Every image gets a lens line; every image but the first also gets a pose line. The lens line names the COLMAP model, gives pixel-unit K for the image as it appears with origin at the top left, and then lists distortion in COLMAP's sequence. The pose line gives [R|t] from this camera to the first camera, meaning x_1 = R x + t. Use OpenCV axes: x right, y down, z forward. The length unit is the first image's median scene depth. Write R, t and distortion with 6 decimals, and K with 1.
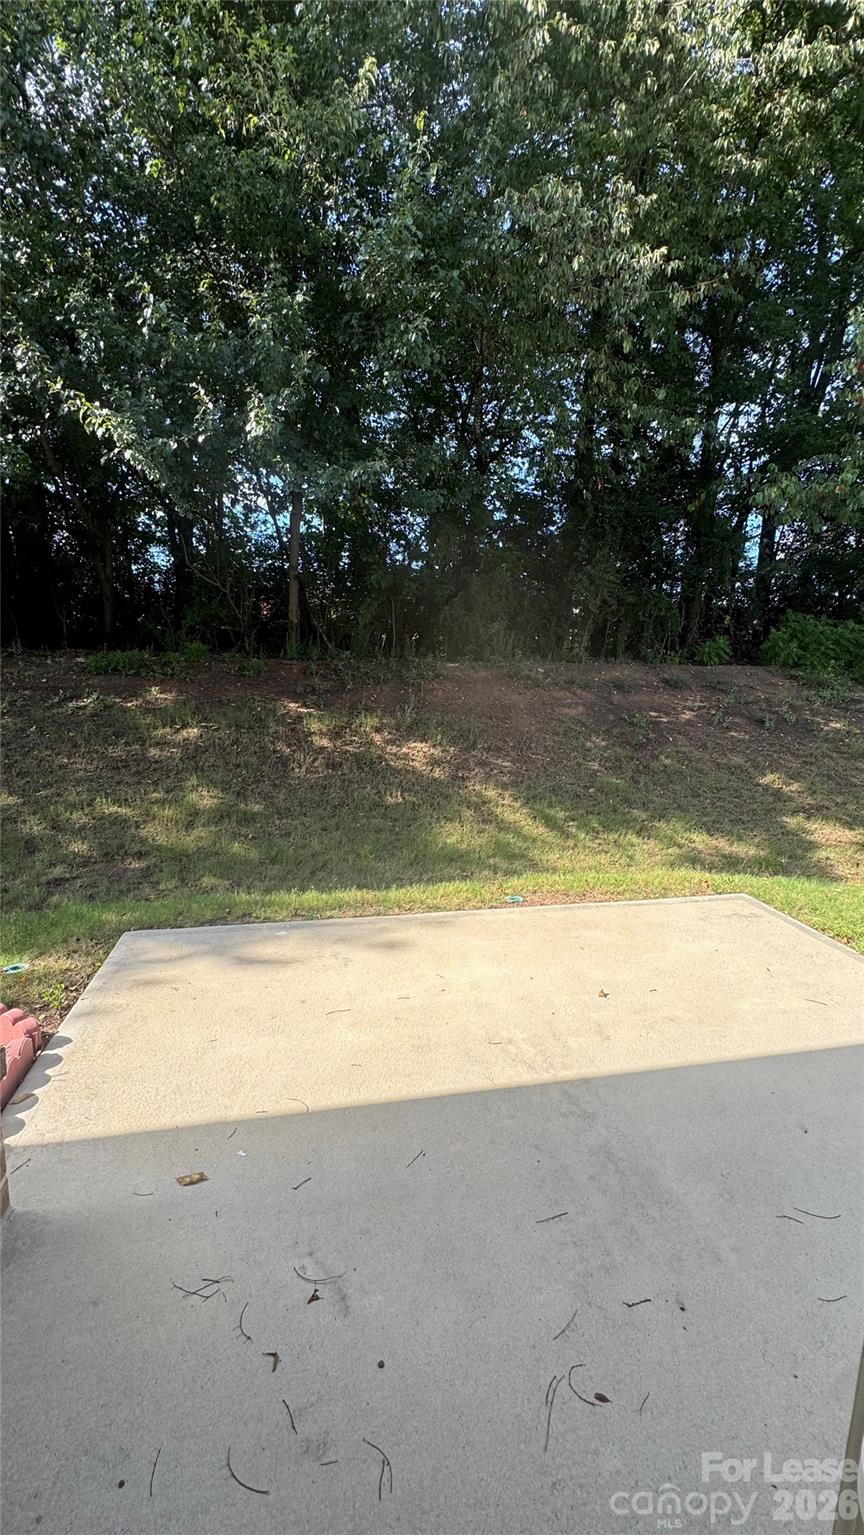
lens RADIAL K [[611.6, 0, 431.1], [0, 611.6, 769.4], [0, 0, 1]] dist [-0.004641, -0.000223]
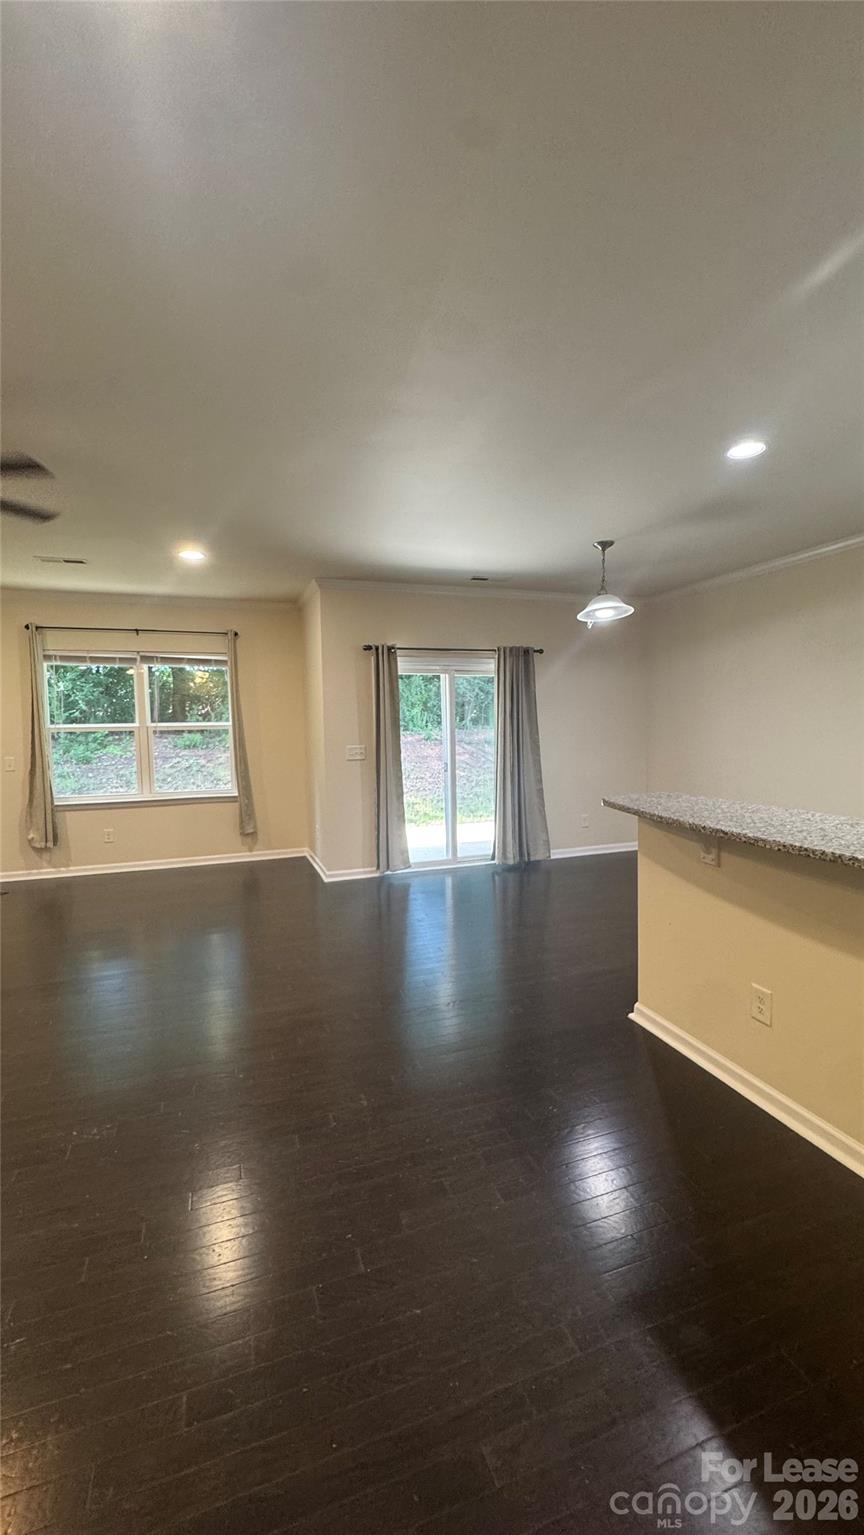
lens RADIAL K [[611.6, 0, 431.4], [0, 611.6, 764.9], [0, 0, 1]] dist [-0.004641, -0.000223]
pose [[0.989834, -0.050143, 0.133096, -0.087414], [0.066074, 0.990799, -0.118113, 0.123385], [-0.125949, 0.125707, 0.984040, -0.687317]]
